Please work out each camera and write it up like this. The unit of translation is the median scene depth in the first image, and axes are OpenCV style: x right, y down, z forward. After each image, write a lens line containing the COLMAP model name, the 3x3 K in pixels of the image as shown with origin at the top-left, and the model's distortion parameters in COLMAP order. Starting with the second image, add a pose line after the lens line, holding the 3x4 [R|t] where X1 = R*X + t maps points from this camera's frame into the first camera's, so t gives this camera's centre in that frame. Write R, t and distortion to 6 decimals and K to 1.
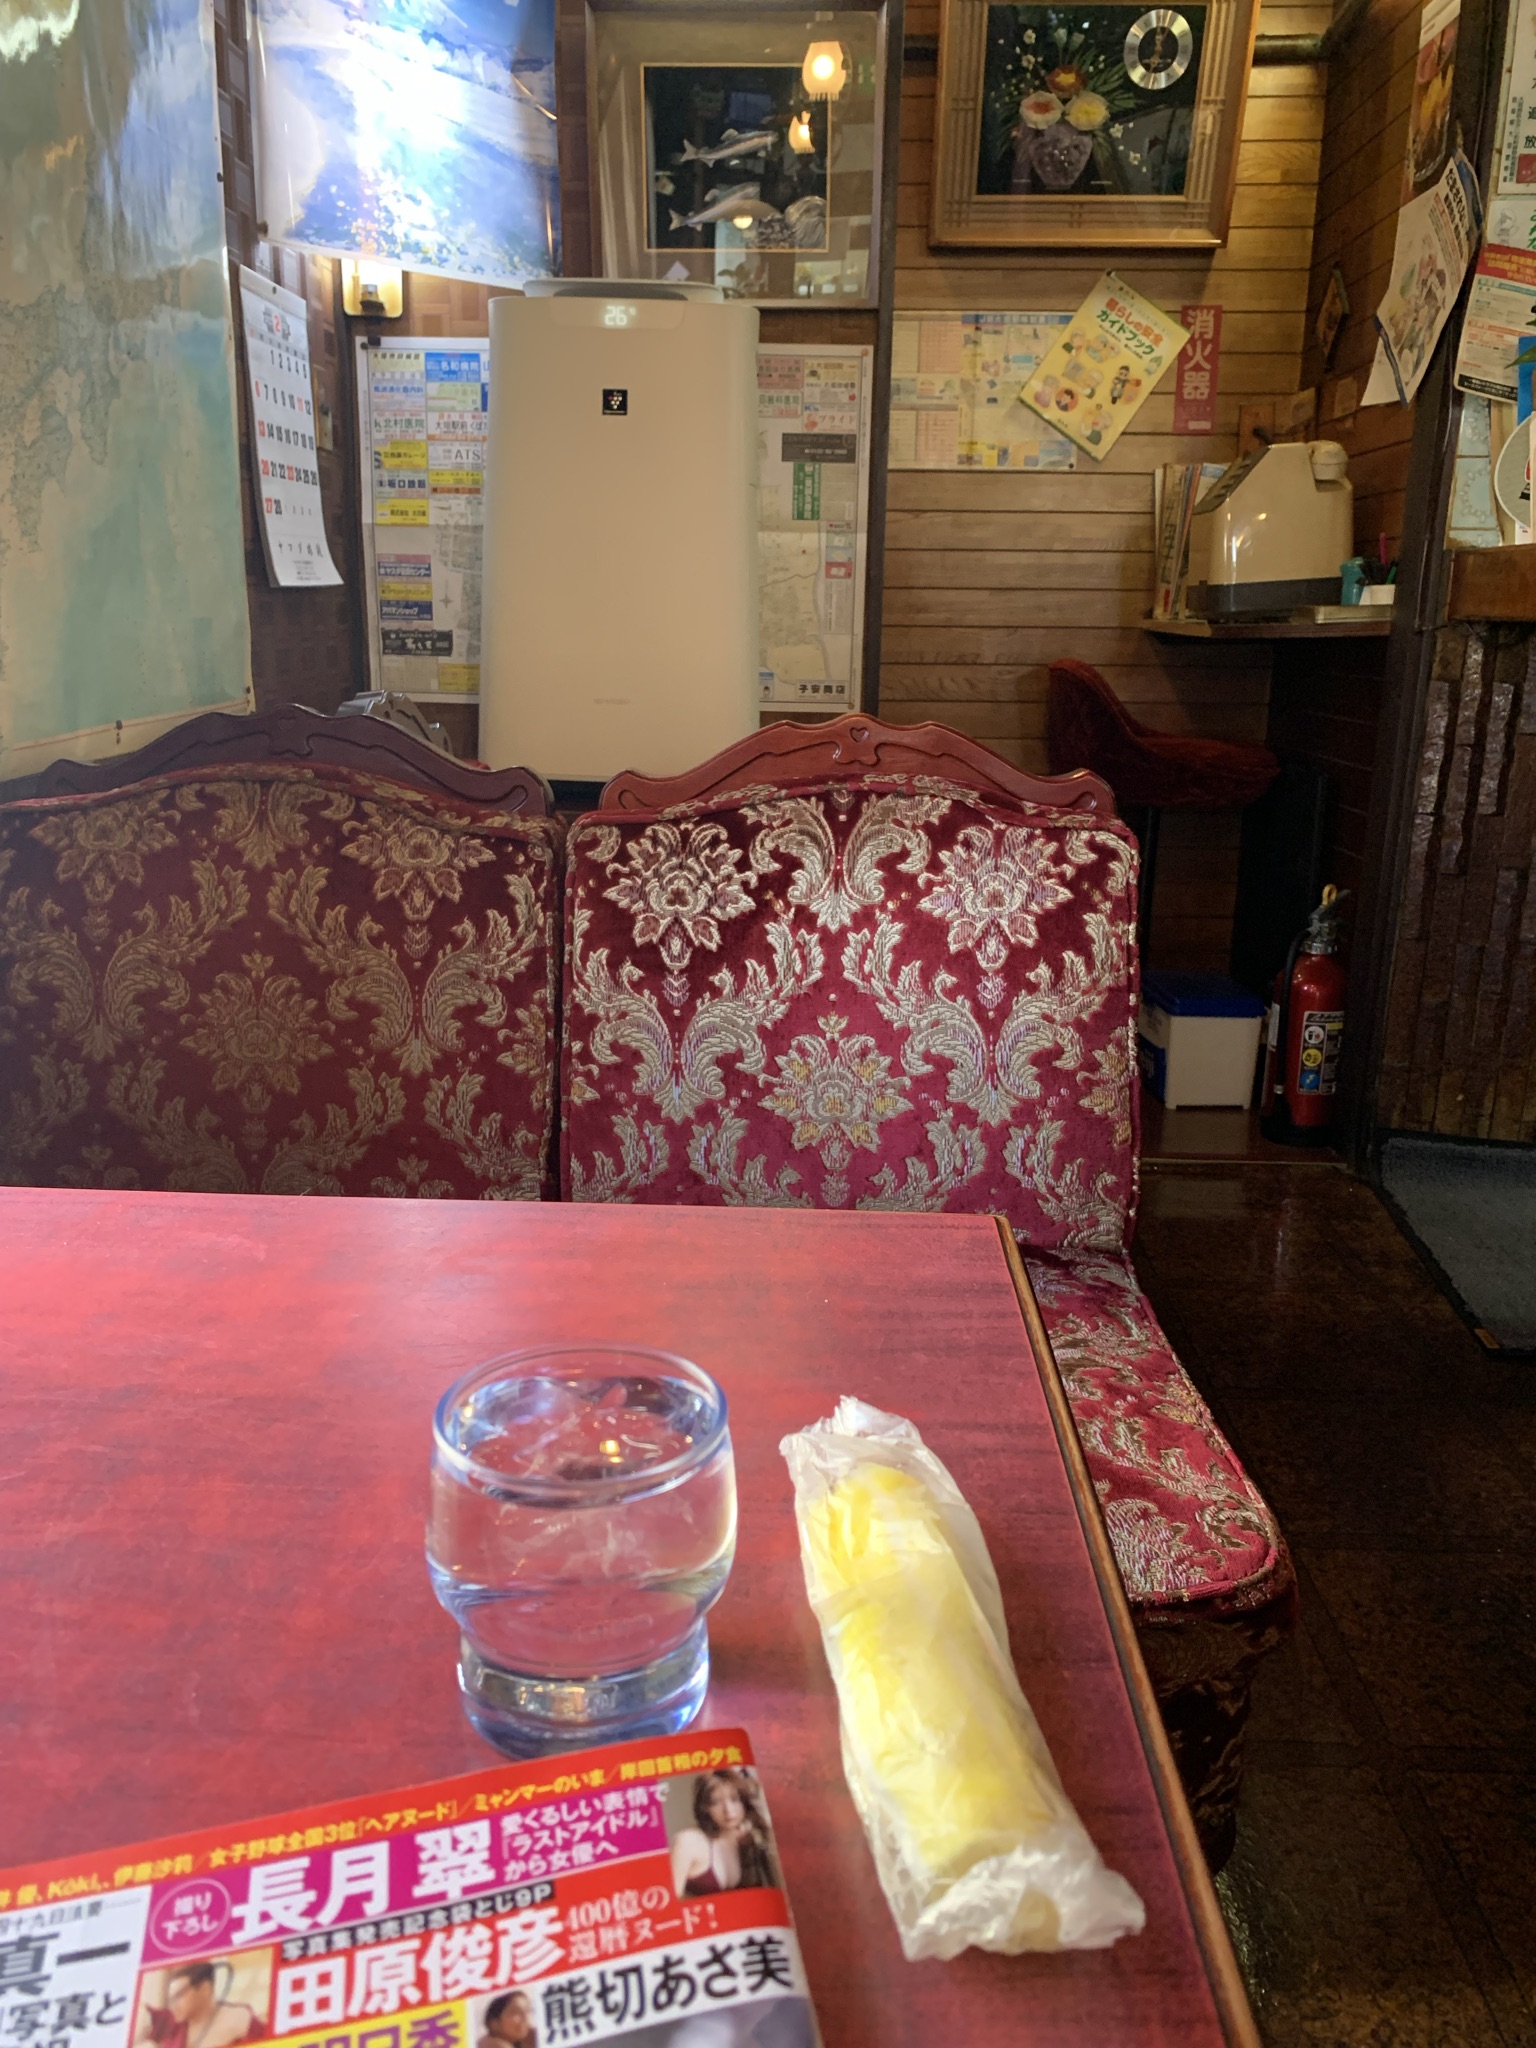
lens RADIAL K [[1572.5, 0, 761.8], [0, 1572.5, 1018.5], [0, 0, 1]] dist [0.017092, -0.021509]
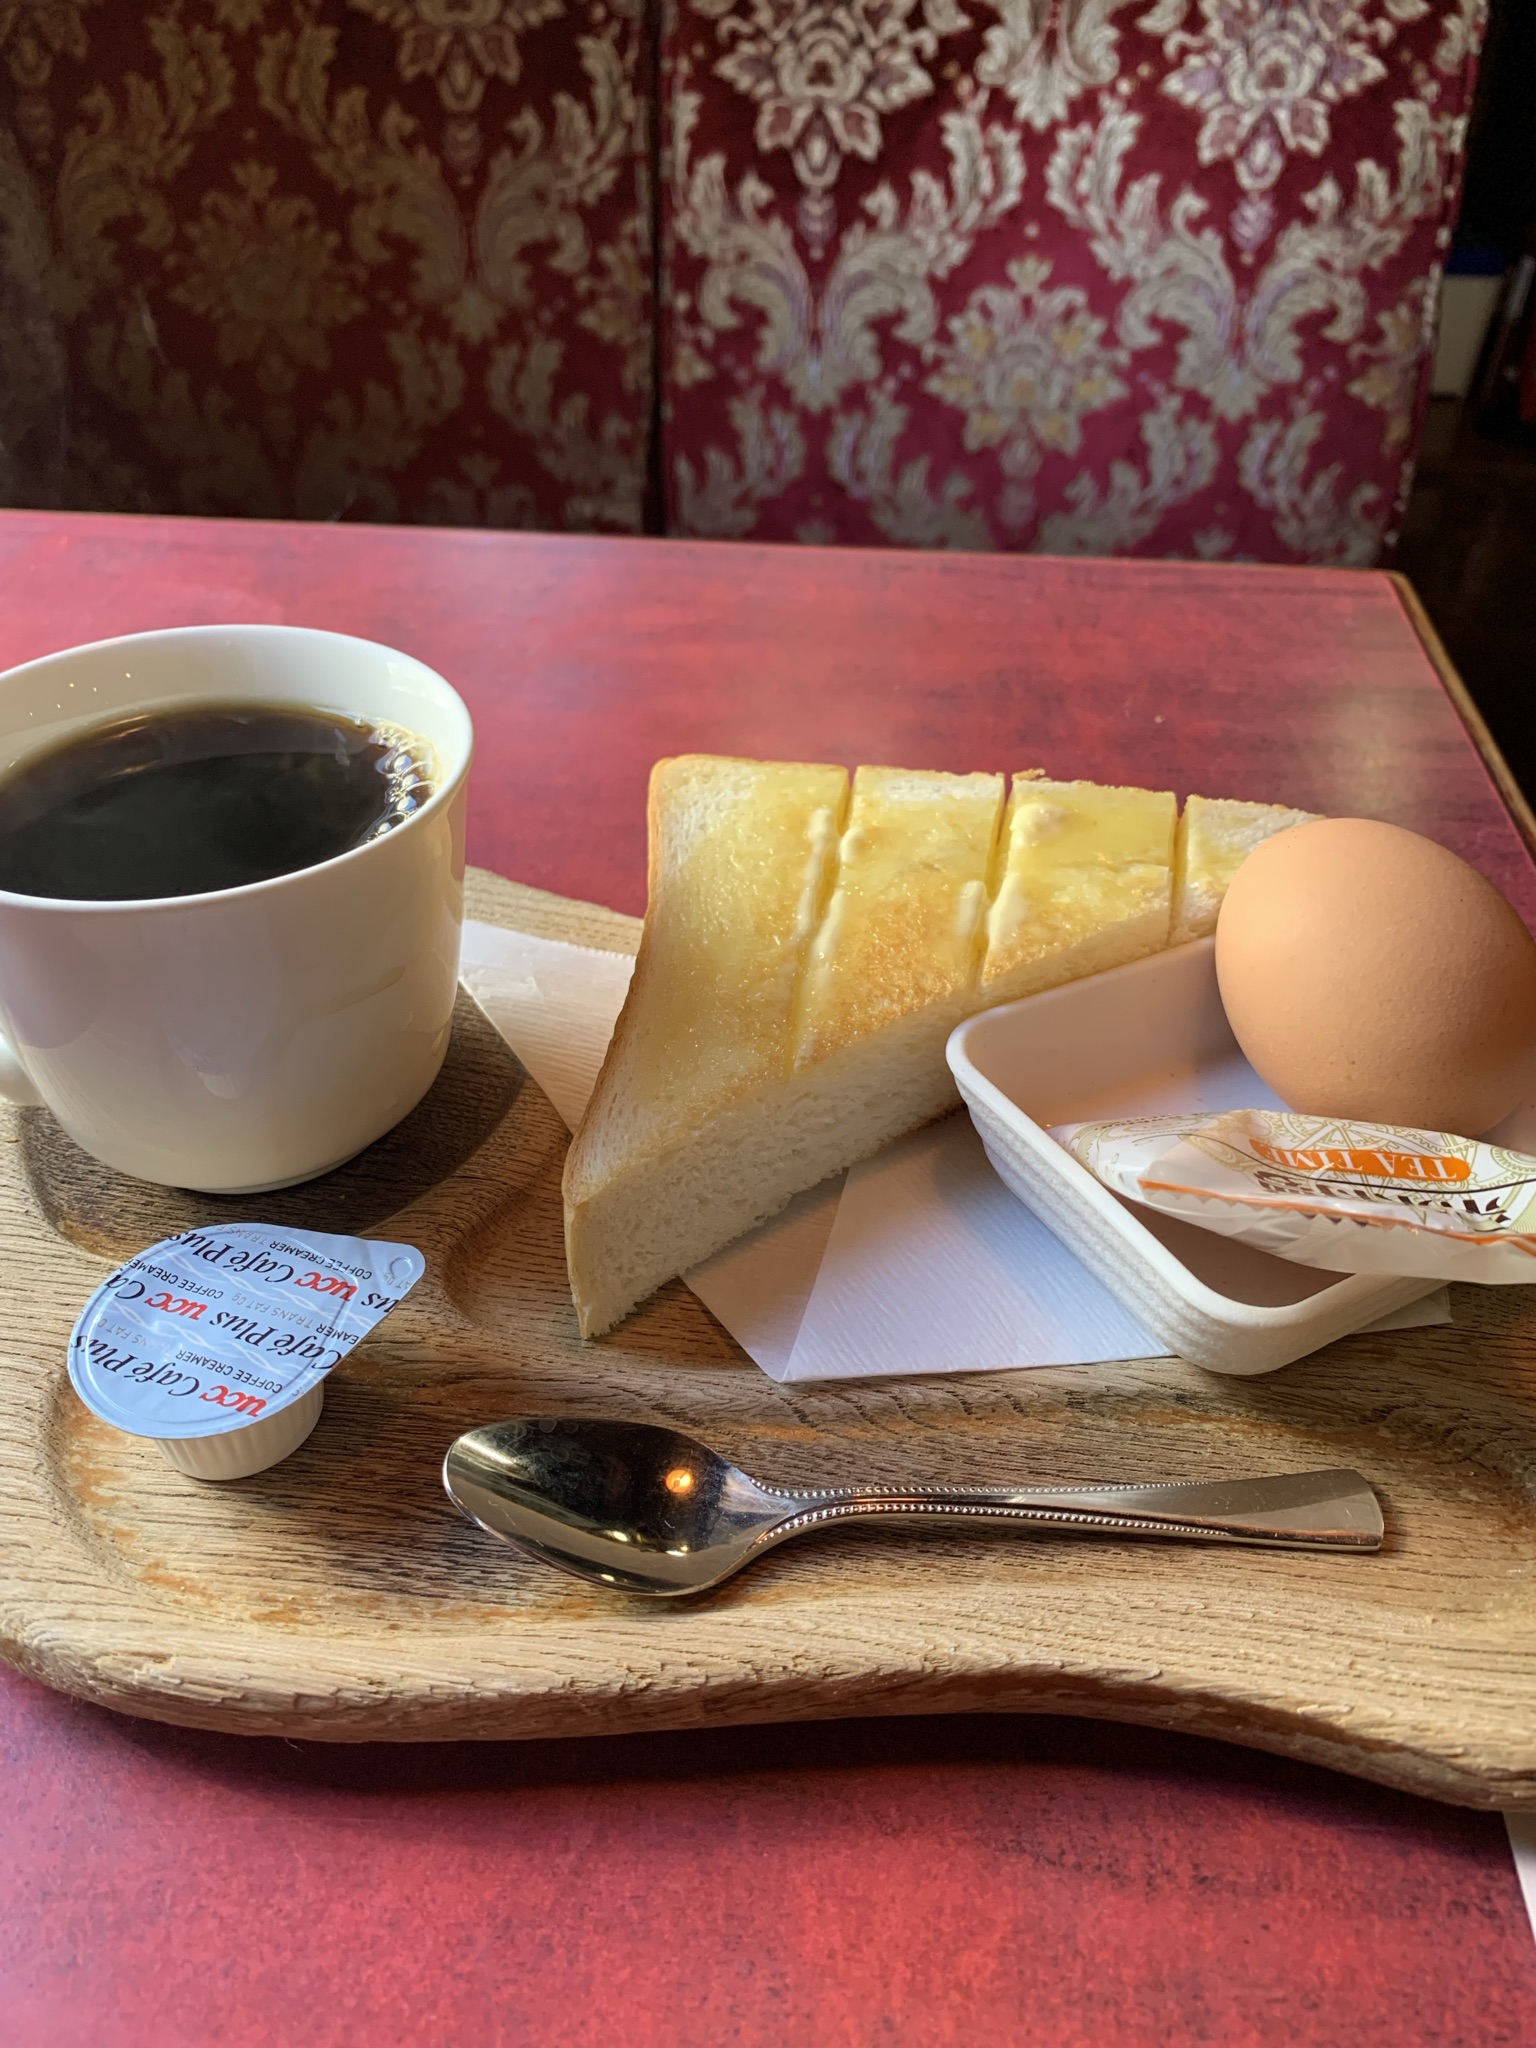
lens RADIAL K [[1572.5, 0, 772.8], [0, 1572.5, 1012.7], [0, 0, 1]] dist [0.017092, -0.021509]
pose [[0.999213, 0.023024, -0.032297, -0.042851], [-0.007379, 0.907966, 0.418980, 0.010102], [0.038971, -0.418412, 0.907421, 0.172645]]
